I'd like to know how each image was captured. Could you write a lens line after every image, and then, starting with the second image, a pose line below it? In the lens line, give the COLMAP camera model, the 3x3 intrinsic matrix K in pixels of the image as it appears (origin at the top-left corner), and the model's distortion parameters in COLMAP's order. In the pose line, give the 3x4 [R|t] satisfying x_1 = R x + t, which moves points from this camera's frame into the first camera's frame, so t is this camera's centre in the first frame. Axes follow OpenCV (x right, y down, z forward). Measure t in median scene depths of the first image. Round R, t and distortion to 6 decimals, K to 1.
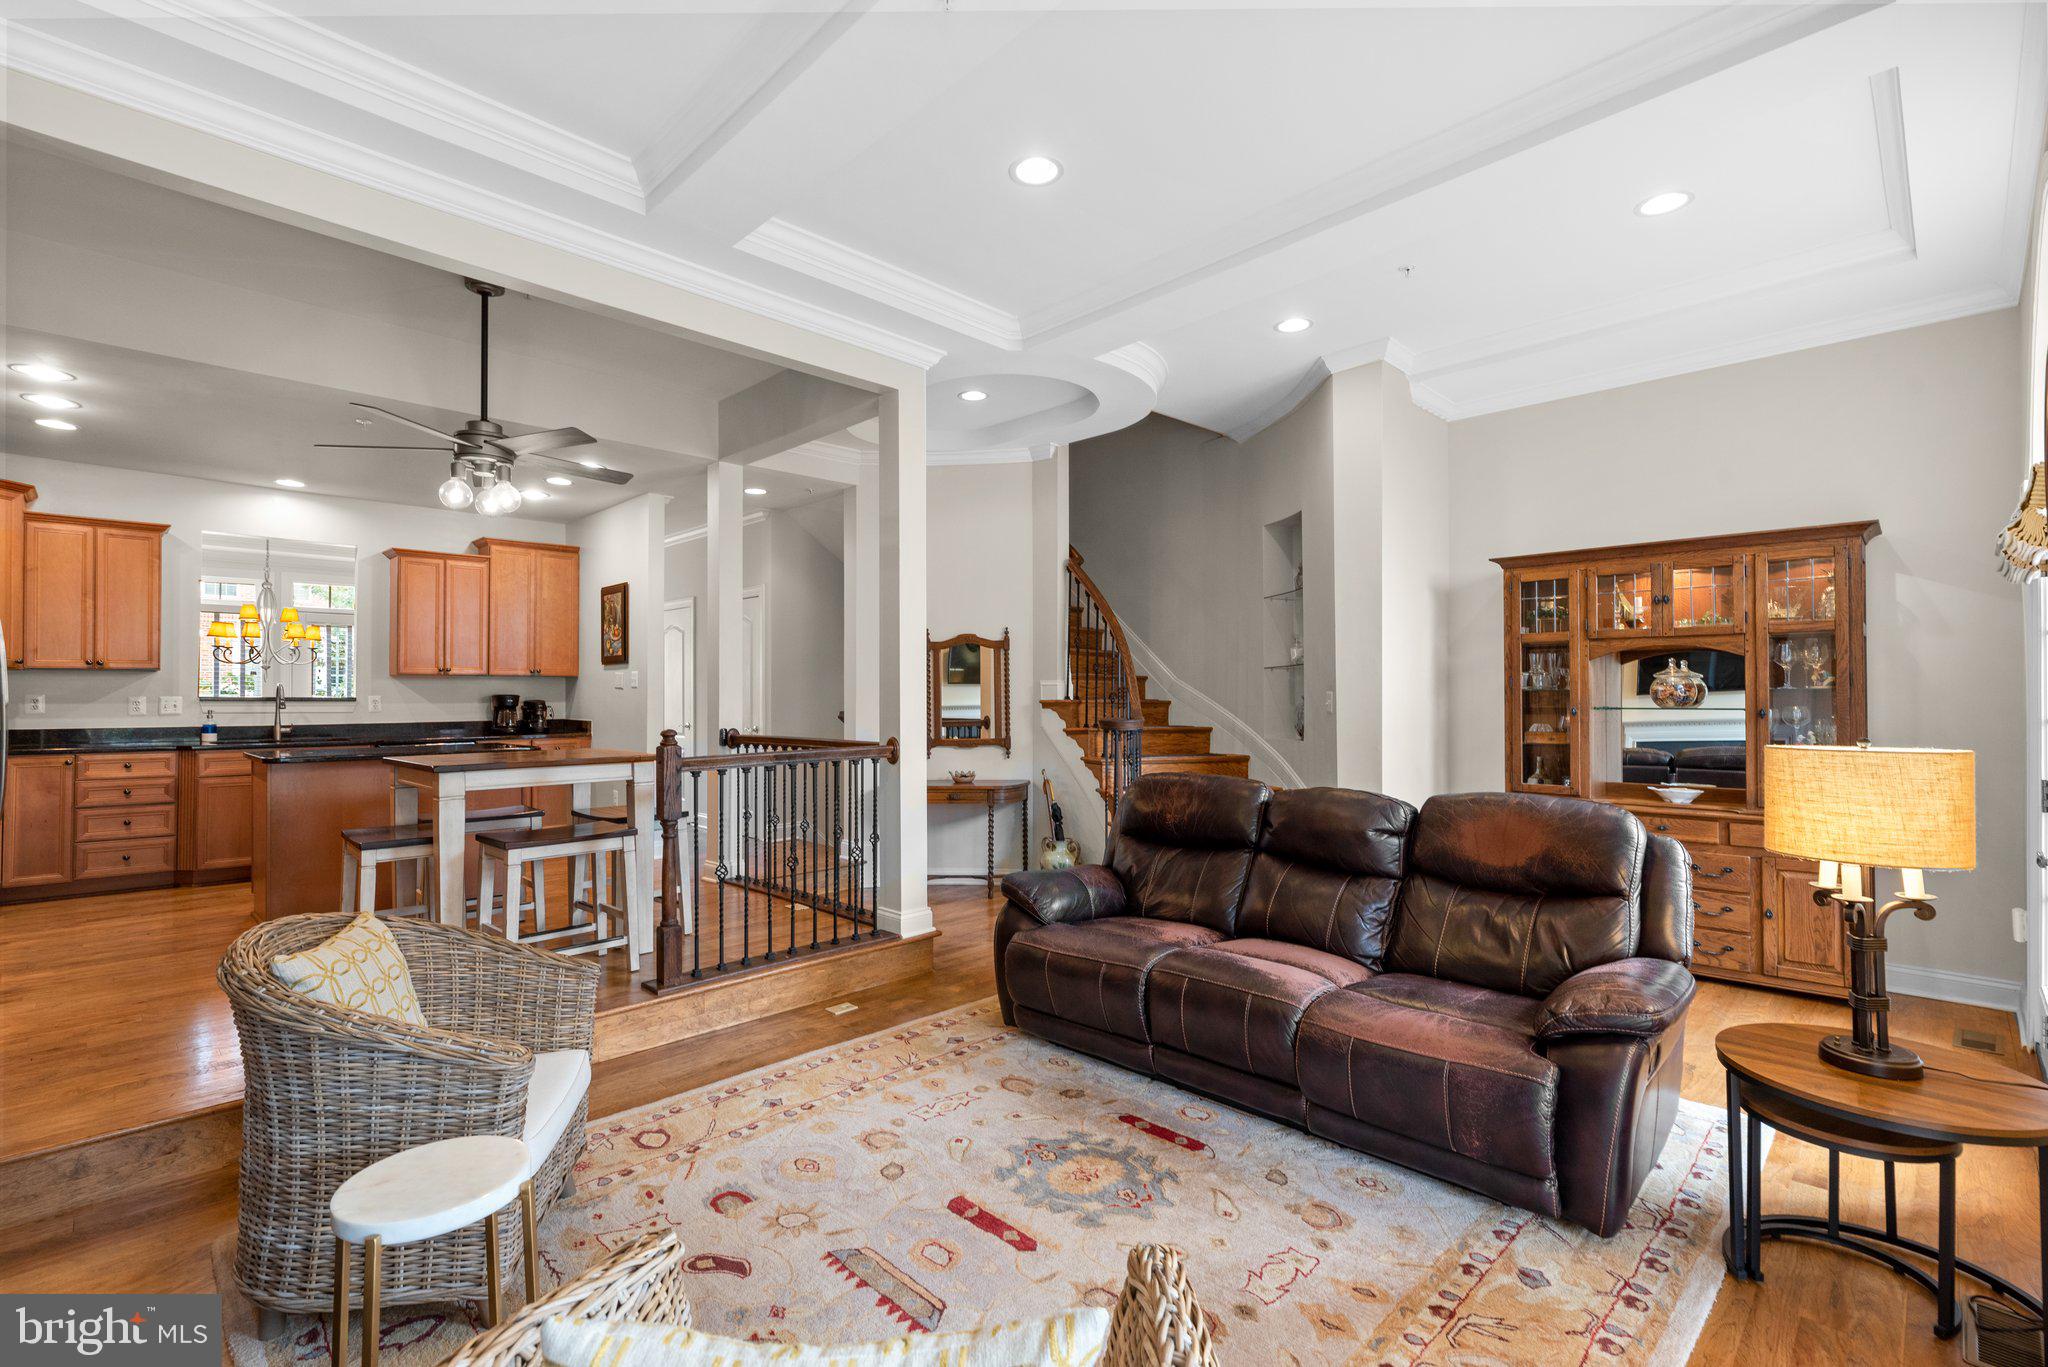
lens RADIAL K [[918.9, 0, 1029.1], [0, 918.9, 685.2], [0, 0, 1]] dist [0.001409, -0.000522]
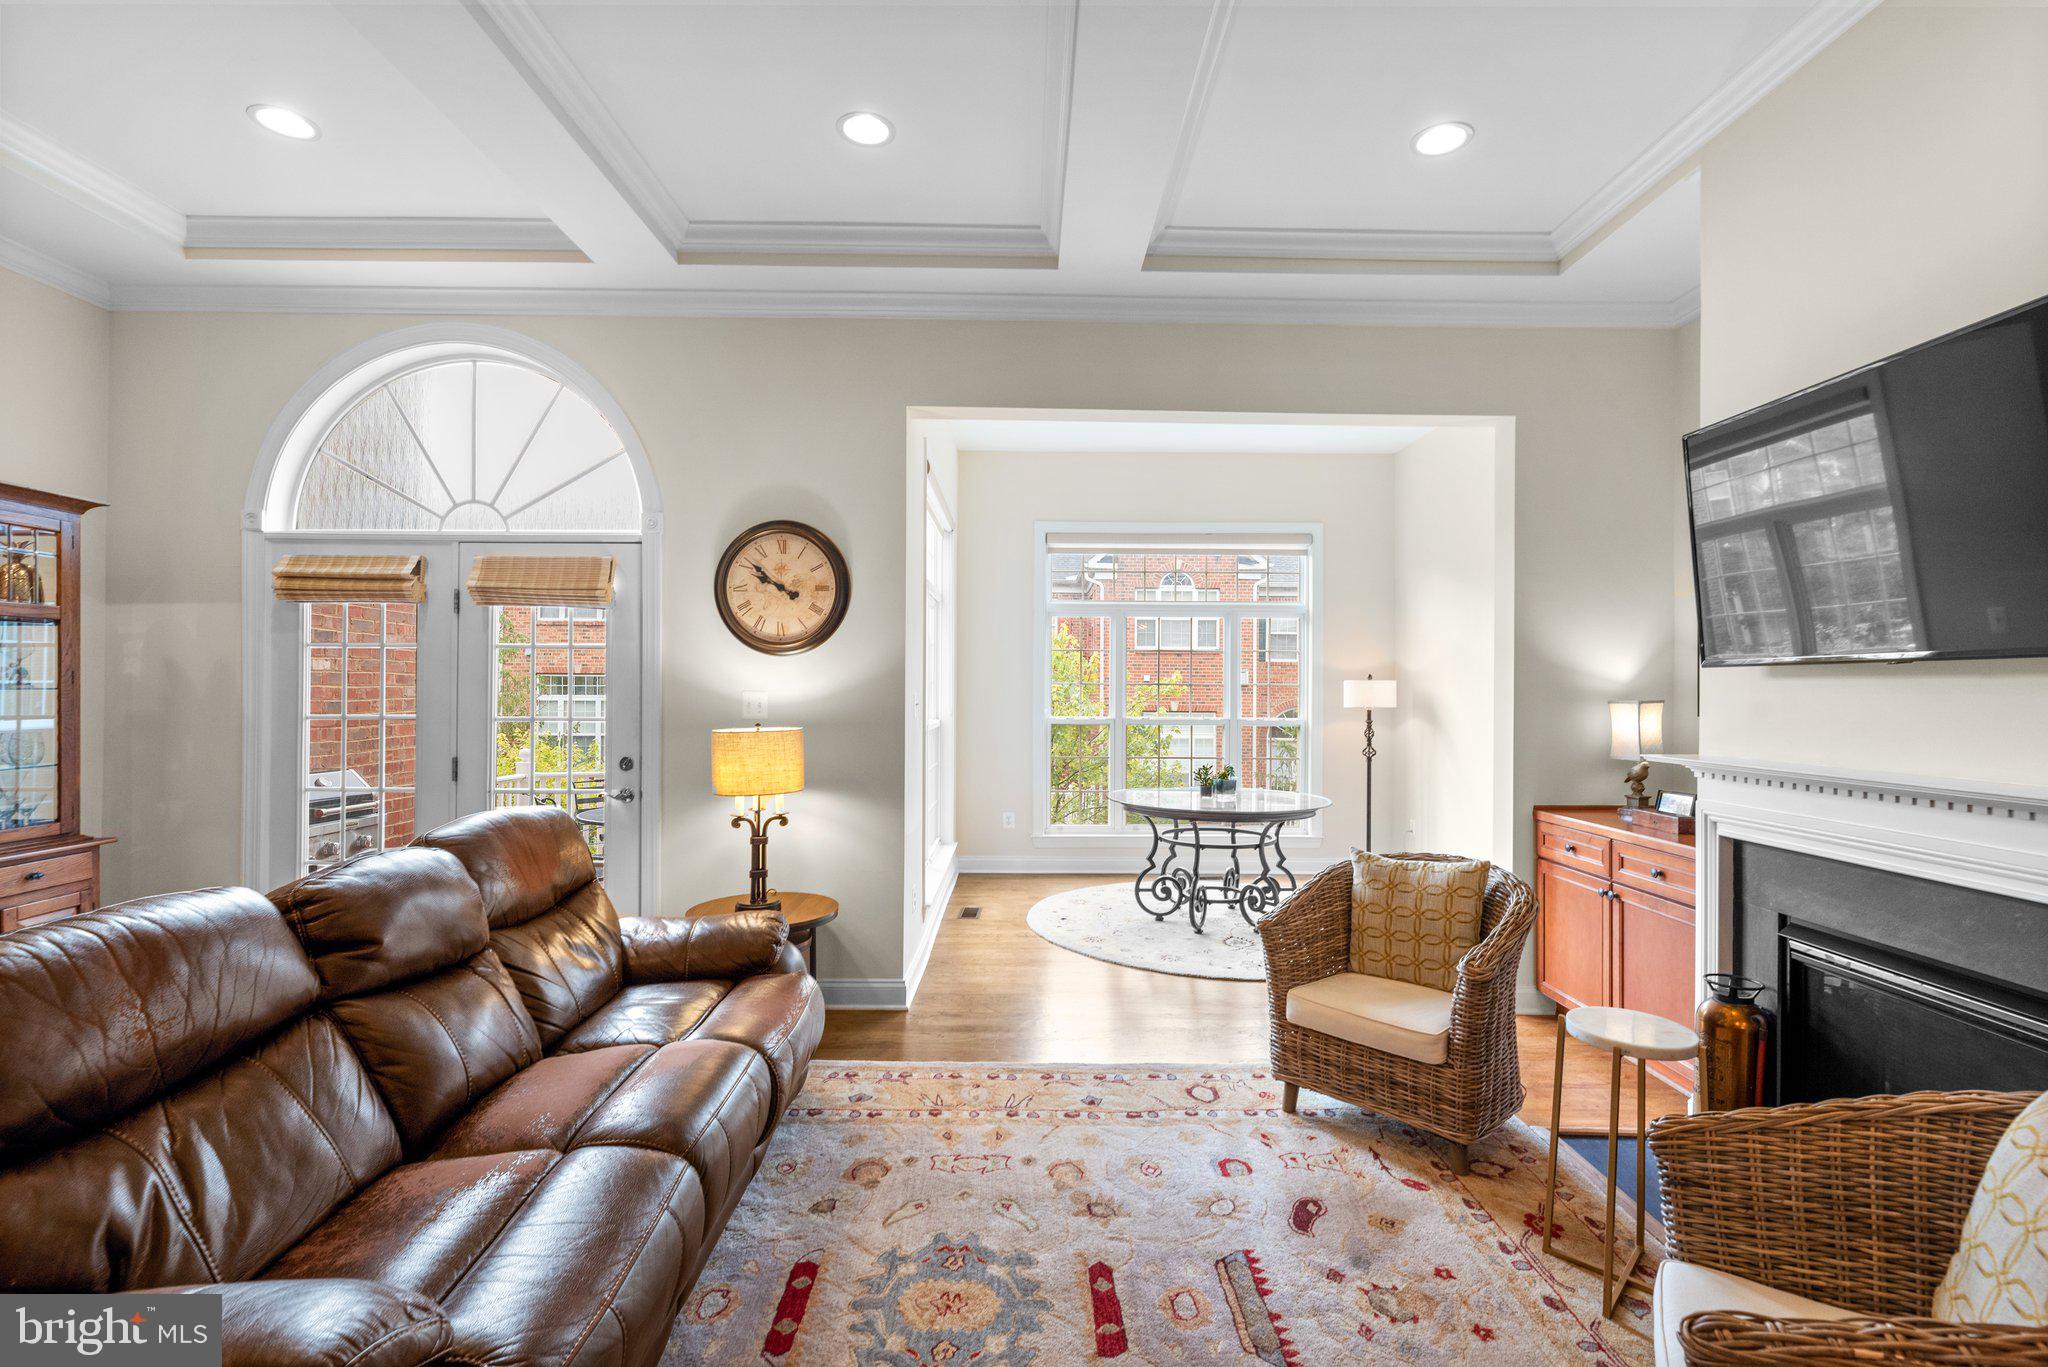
lens RADIAL K [[918.9, 0, 1026.9], [0, 918.9, 685.2], [0, 0, 1]] dist [0.001409, -0.000522]
pose [[-0.716722, 0.001998, 0.697356, -0.251225], [-0.012501, 0.999798, -0.015712, 0.002229], [-0.697246, -0.019979, -0.716553, 0.706464]]
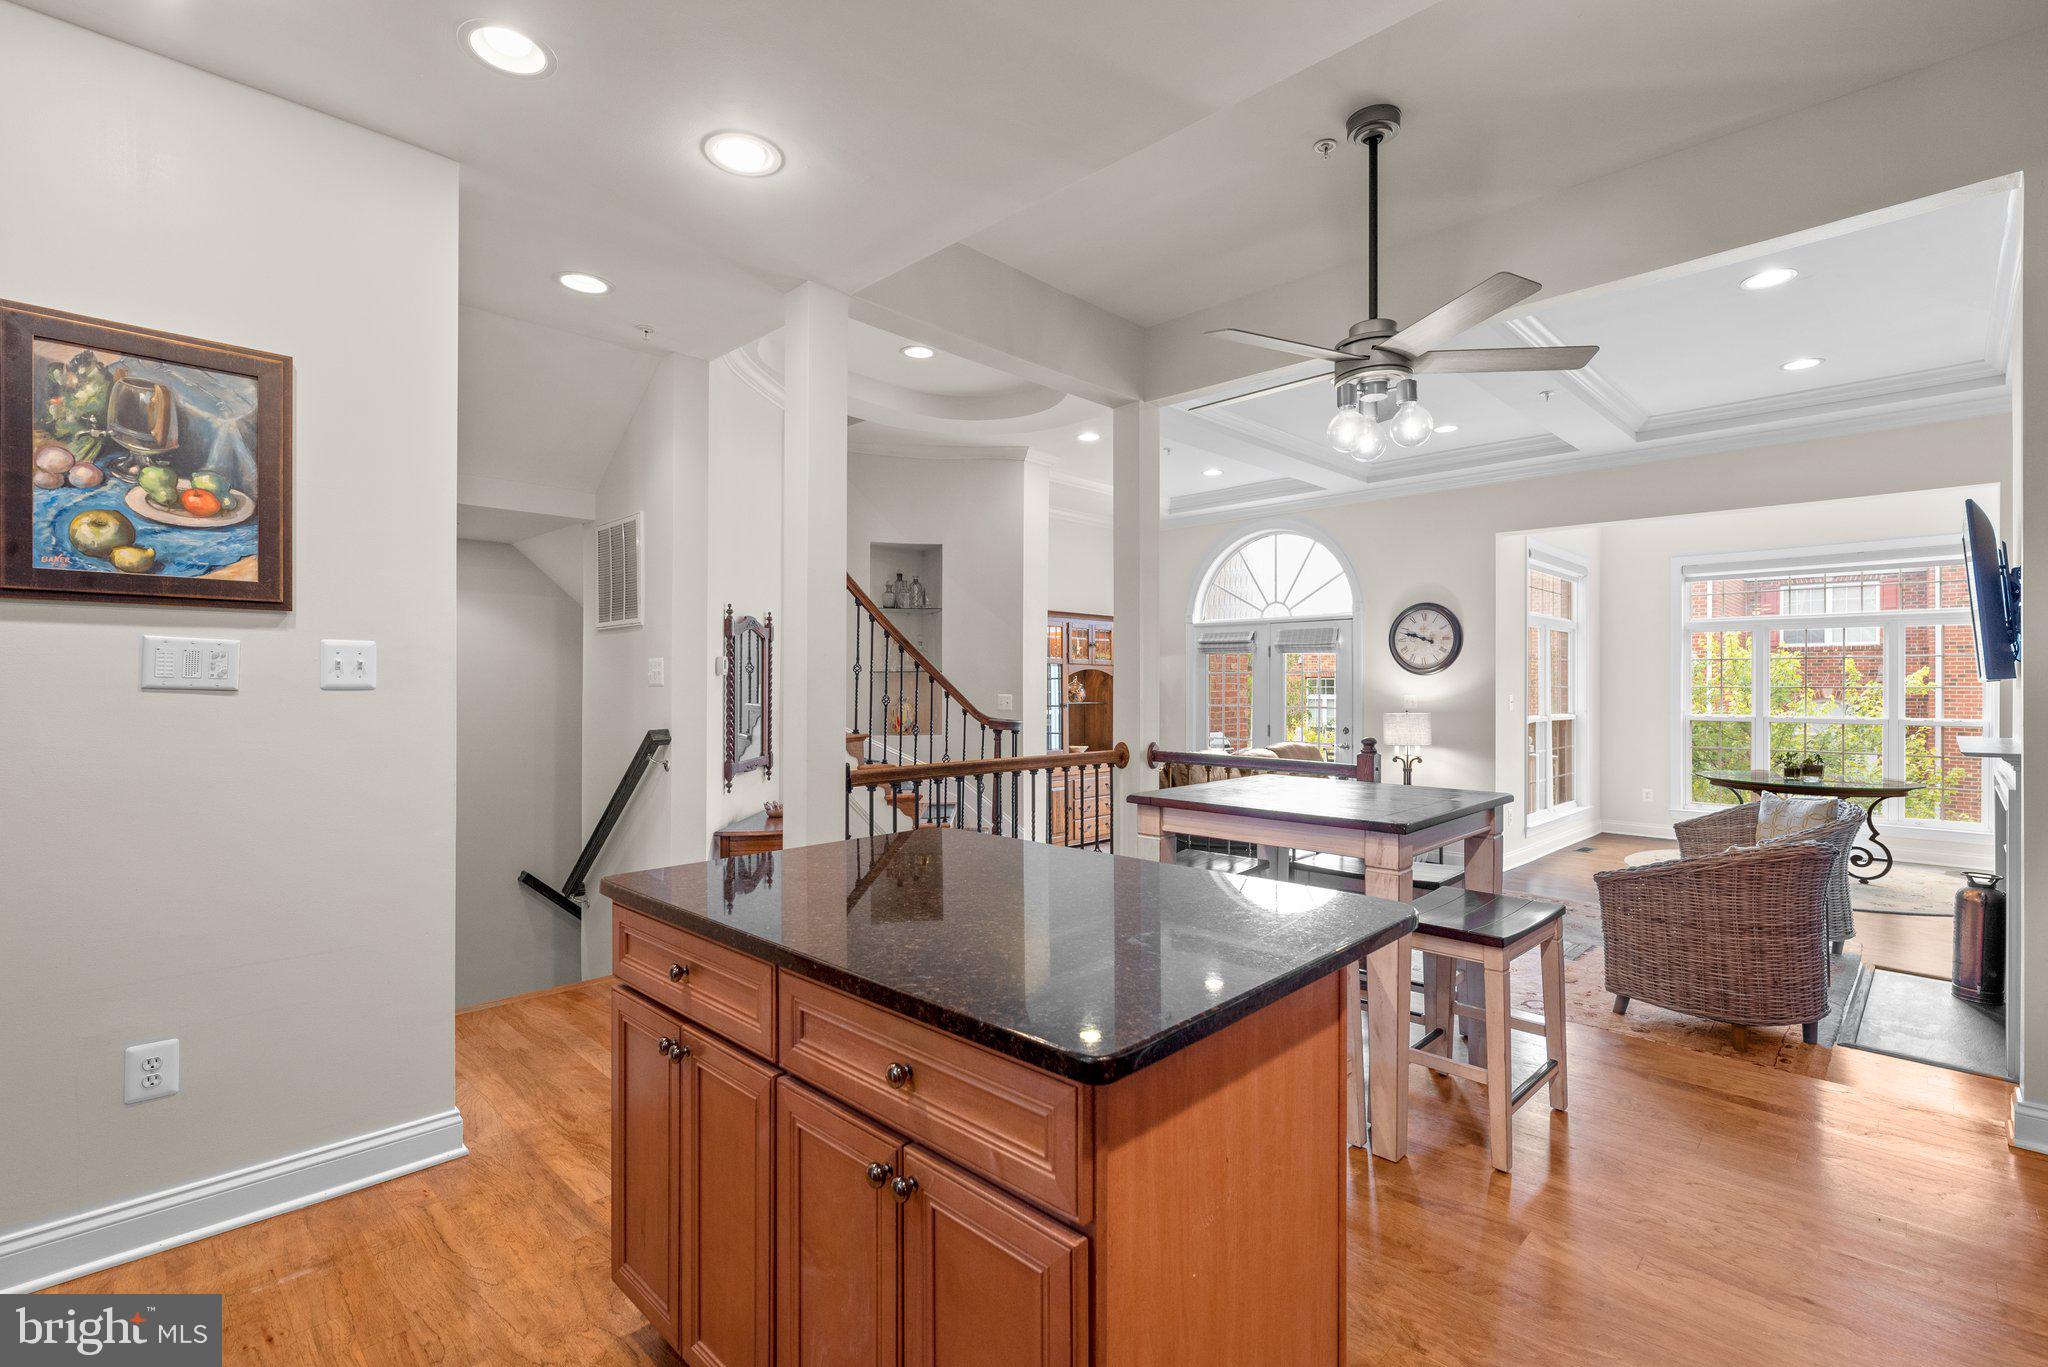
lens RADIAL K [[918.9, 0, 1033.1], [0, 918.9, 679.1], [0, 0, 1]] dist [0.001409, -0.000522]
pose [[-0.019211, 0.010129, 0.999764, -0.940531], [-0.015367, 0.999828, -0.010425, -0.001228], [-0.999697, -0.015564, -0.019052, 0.921486]]
